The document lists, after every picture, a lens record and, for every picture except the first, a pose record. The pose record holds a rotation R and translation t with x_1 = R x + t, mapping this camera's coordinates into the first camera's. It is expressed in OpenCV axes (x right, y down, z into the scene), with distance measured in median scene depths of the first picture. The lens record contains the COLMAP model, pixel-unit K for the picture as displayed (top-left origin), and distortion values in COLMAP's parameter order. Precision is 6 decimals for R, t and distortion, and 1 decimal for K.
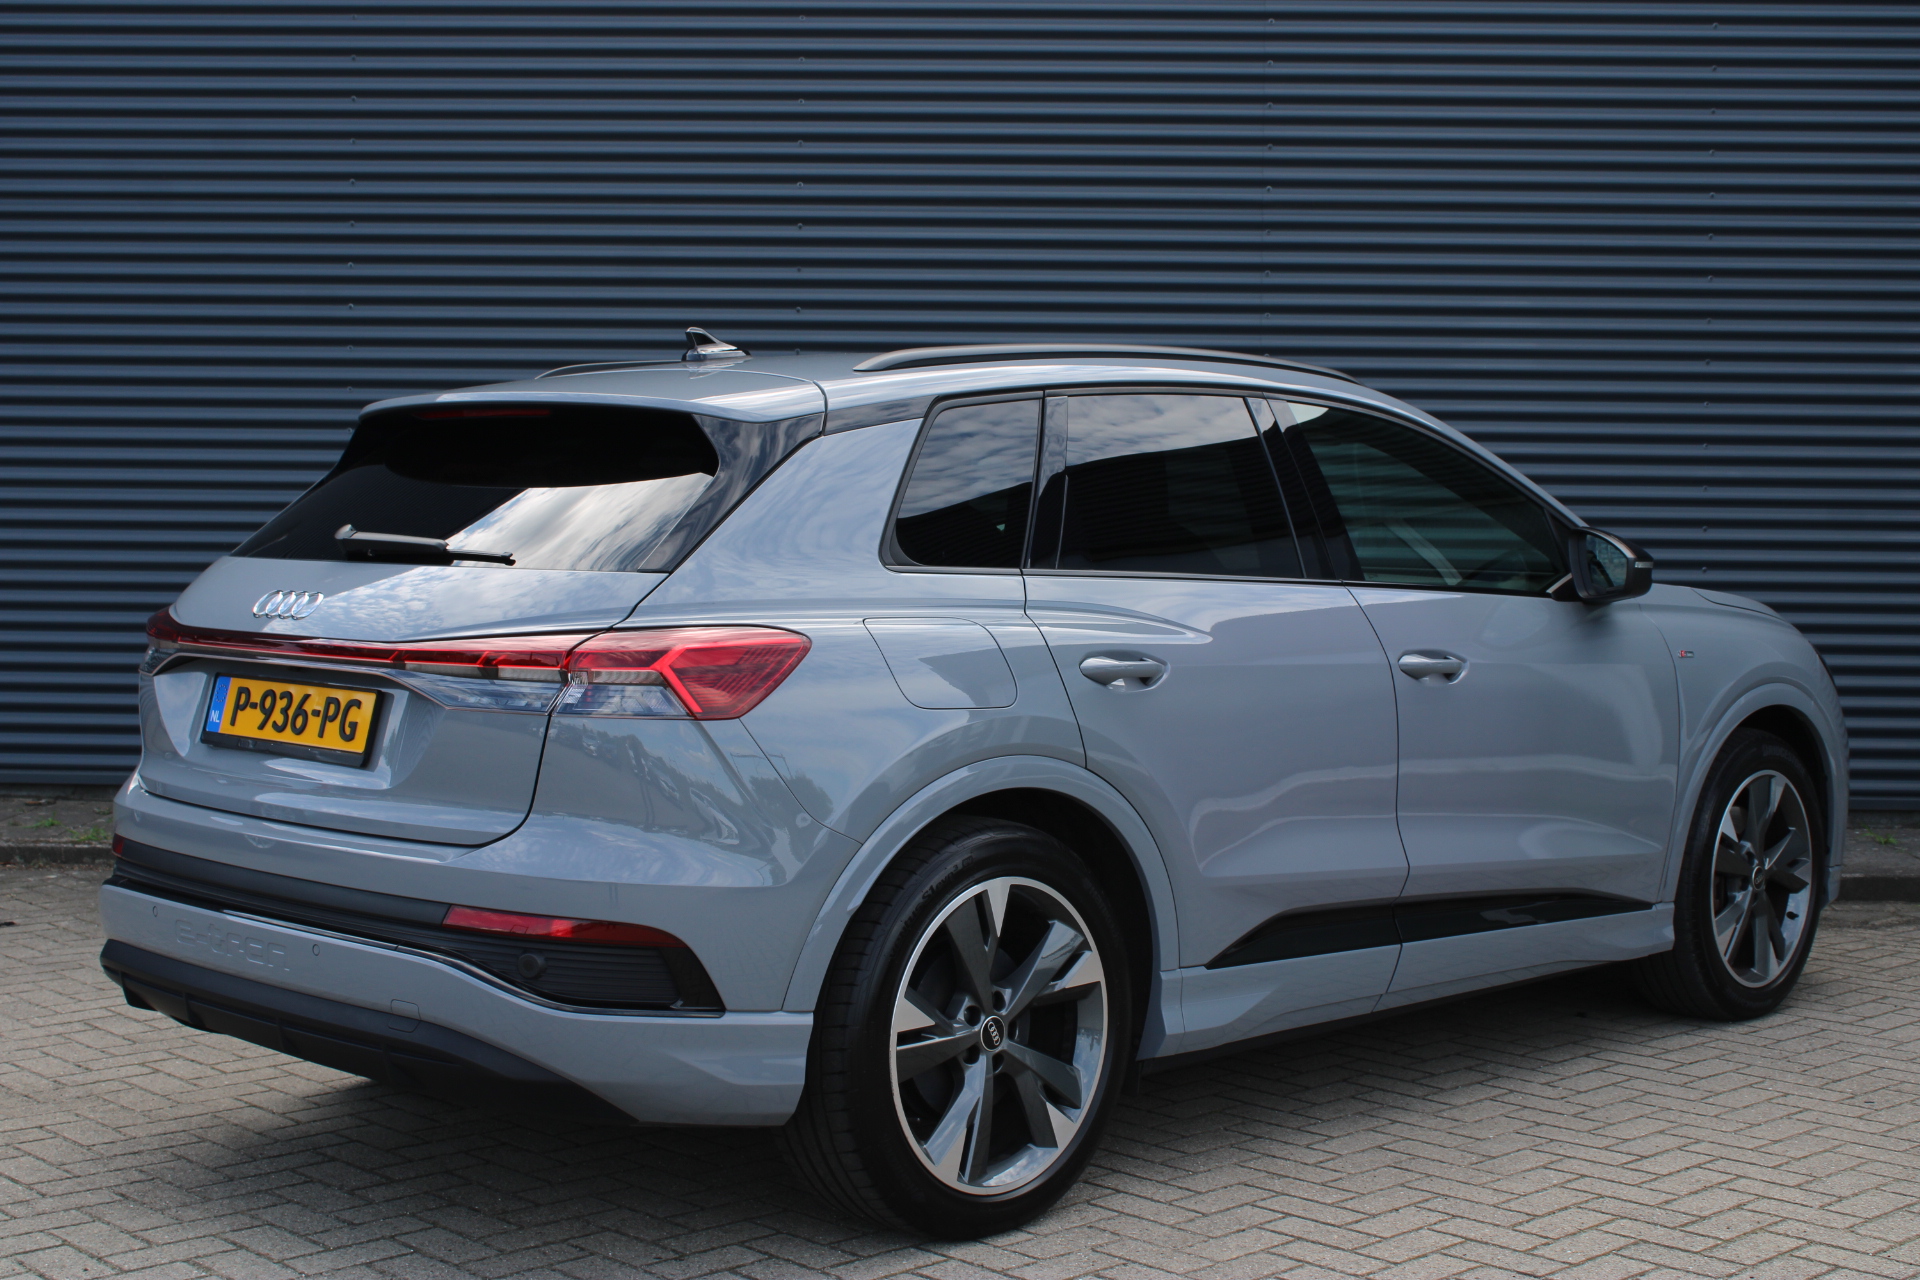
lens RADIAL K [[2518.1, 0, 960.0], [0, 2518.1, 640.0], [0, 0, 1]] dist [-0.061188, 0.069474]
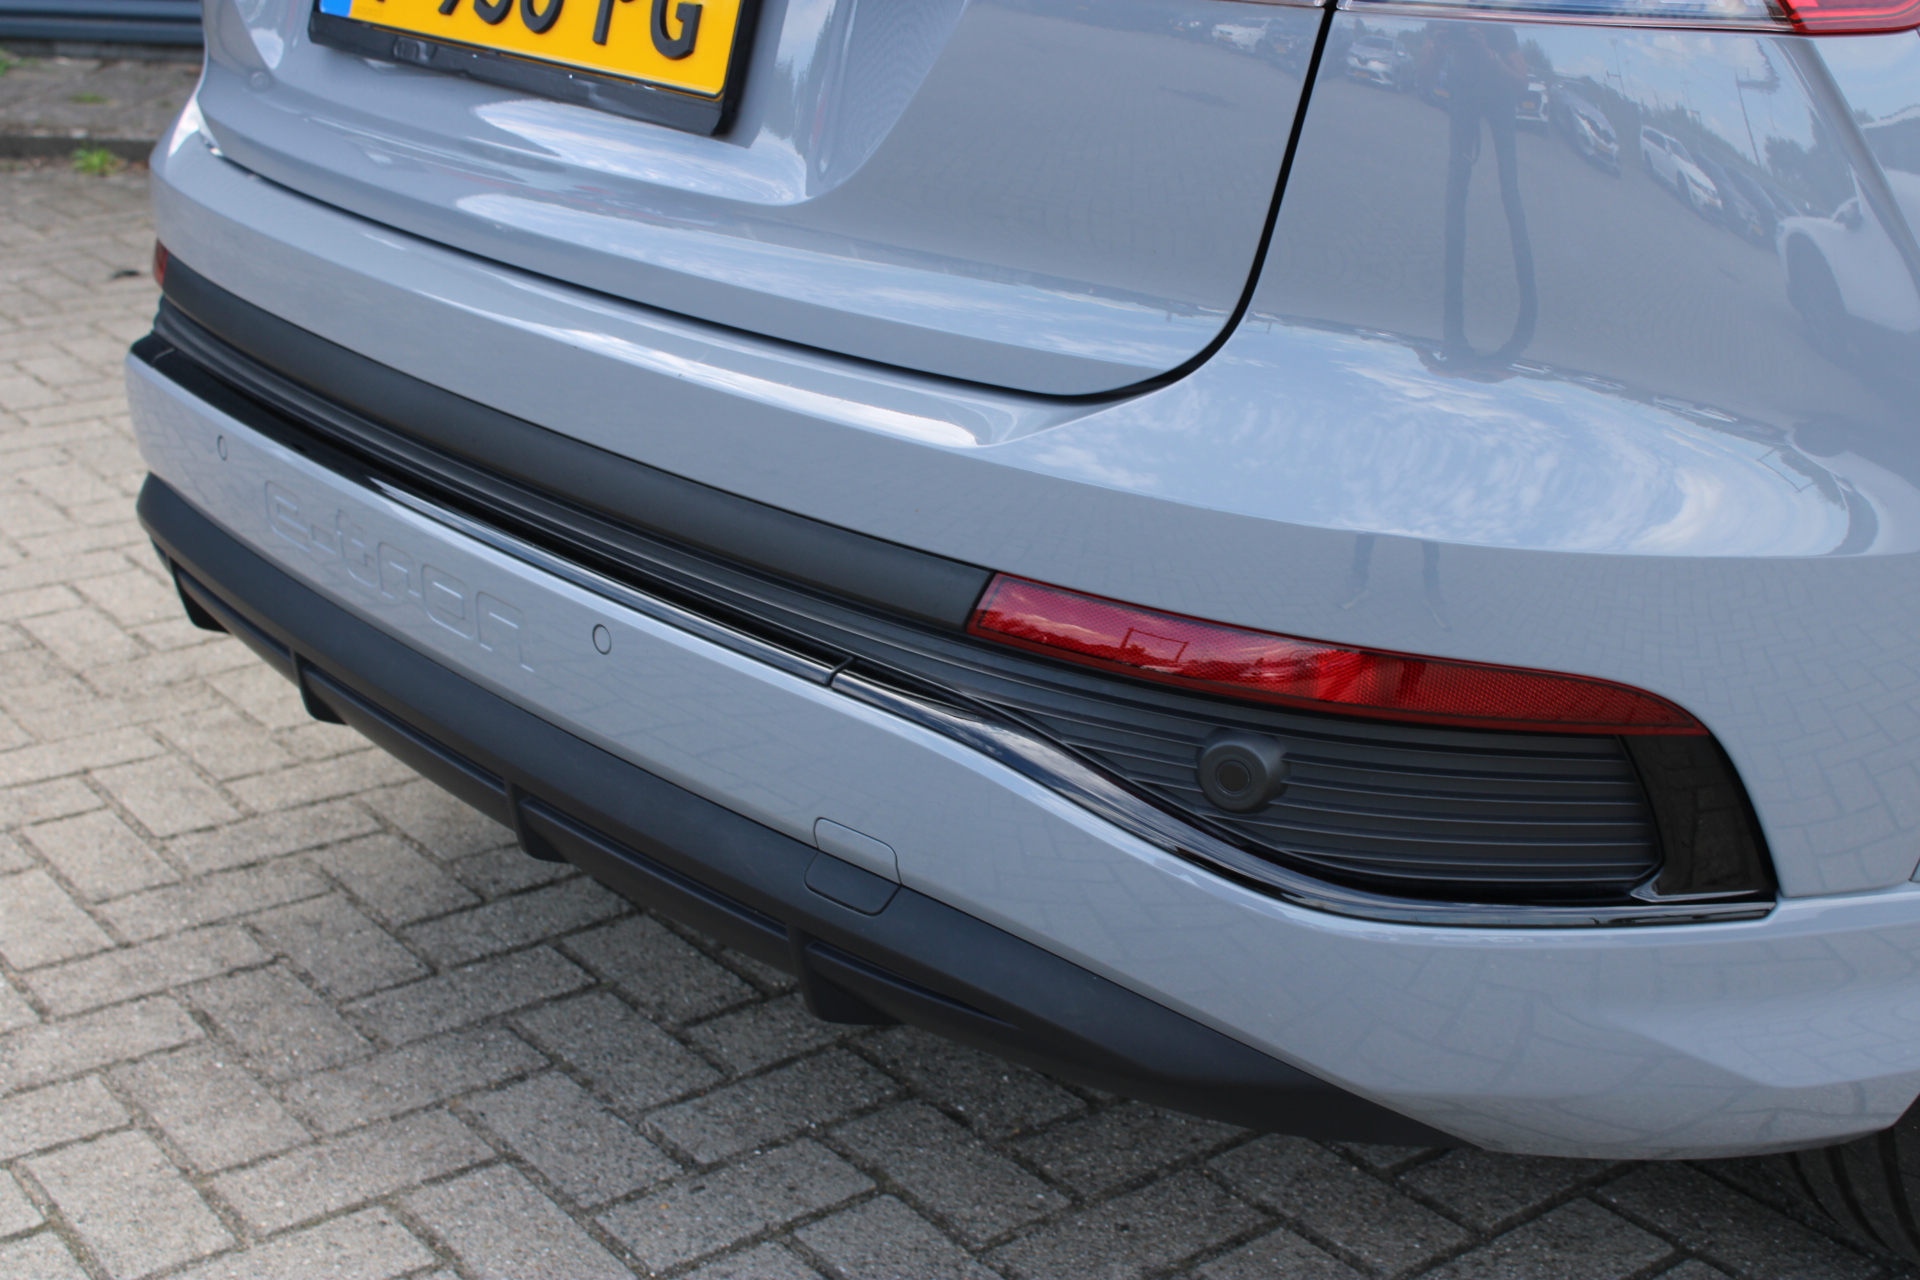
lens RADIAL K [[2518.1, 0, 960.0], [0, 2518.1, 640.0], [0, 0, 1]] dist [-0.061188, 0.069474]
pose [[0.994504, 0.045410, -0.094337, -0.156206], [-0.015910, 0.956127, 0.292519, 0.013311], [0.103482, -0.289410, 0.951595, 0.601265]]
